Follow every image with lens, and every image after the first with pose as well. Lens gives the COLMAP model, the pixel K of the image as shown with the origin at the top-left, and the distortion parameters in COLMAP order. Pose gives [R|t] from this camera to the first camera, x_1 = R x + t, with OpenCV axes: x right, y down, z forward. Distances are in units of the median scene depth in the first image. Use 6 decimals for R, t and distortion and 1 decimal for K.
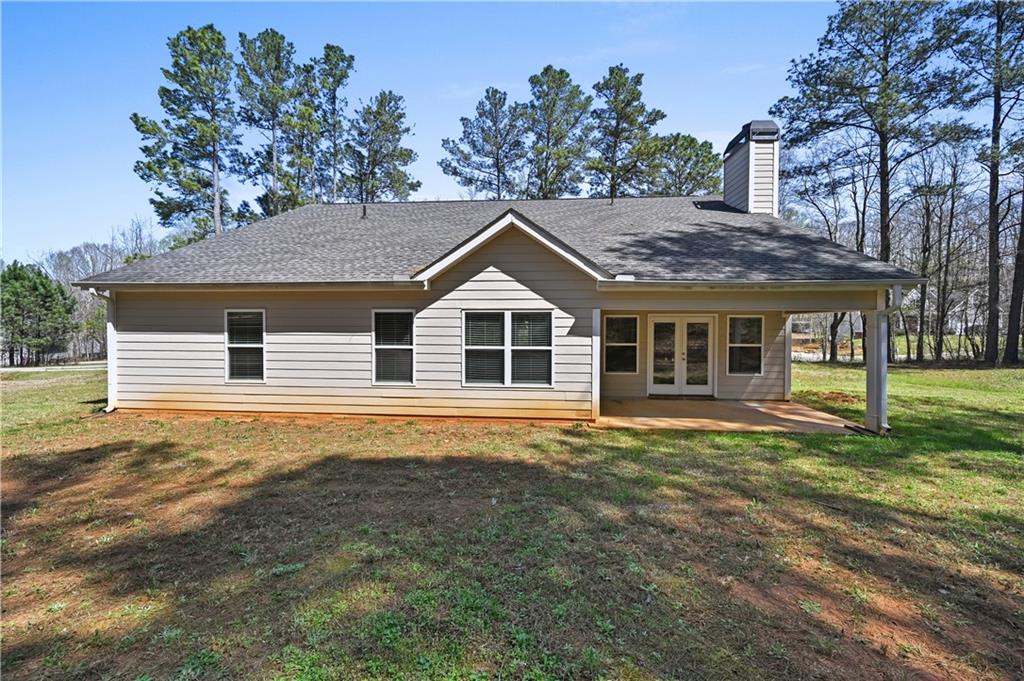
lens RADIAL K [[405.3, 0, 510.0], [0, 405.3, 338.2], [0, 0, 1]] dist [0.001418, 0.000217]
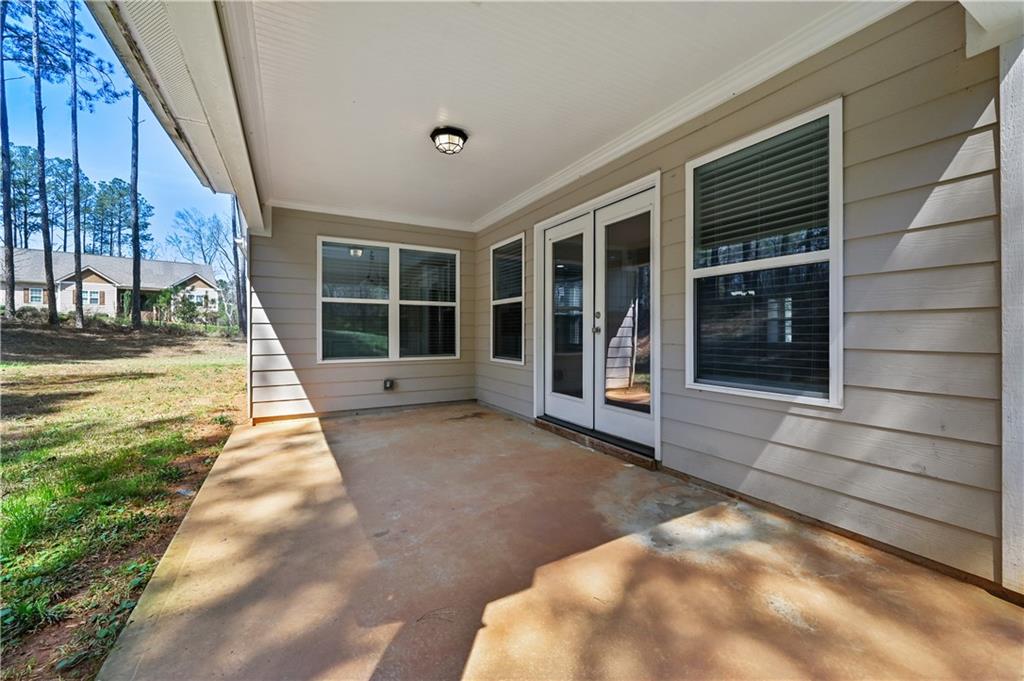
lens RADIAL K [[405.3, 0, 510.0], [0, 405.3, 338.2], [0, 0, 1]] dist [0.001418, 0.000217]
pose [[0.555879, 0.009273, -0.831211, 0.681083], [-0.013080, 0.999912, 0.002407, 0.058230], [0.831160, 0.009534, 0.555952, 0.735917]]
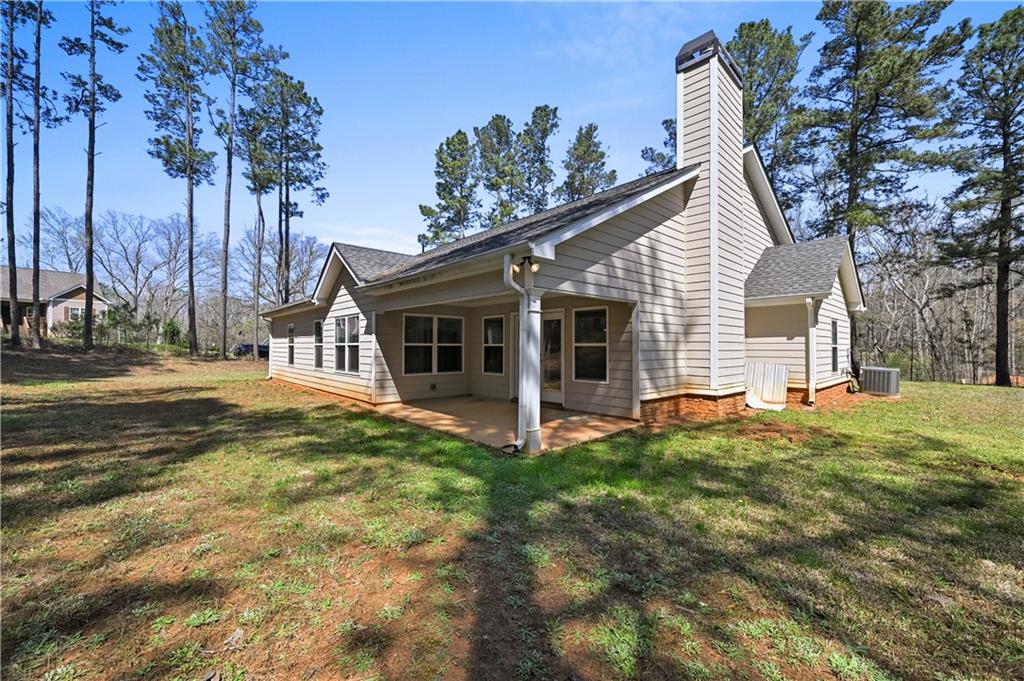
lens RADIAL K [[395.7, 0, 509.8], [0, 395.7, 346.9], [0, 0, 1]] dist [0.001373, 0.000140]
pose [[0.737591, -0.000446, -0.675248, 0.971460], [-0.012676, 0.999814, -0.014506, 0.033776], [0.675129, 0.019259, 0.737448, 0.302089]]
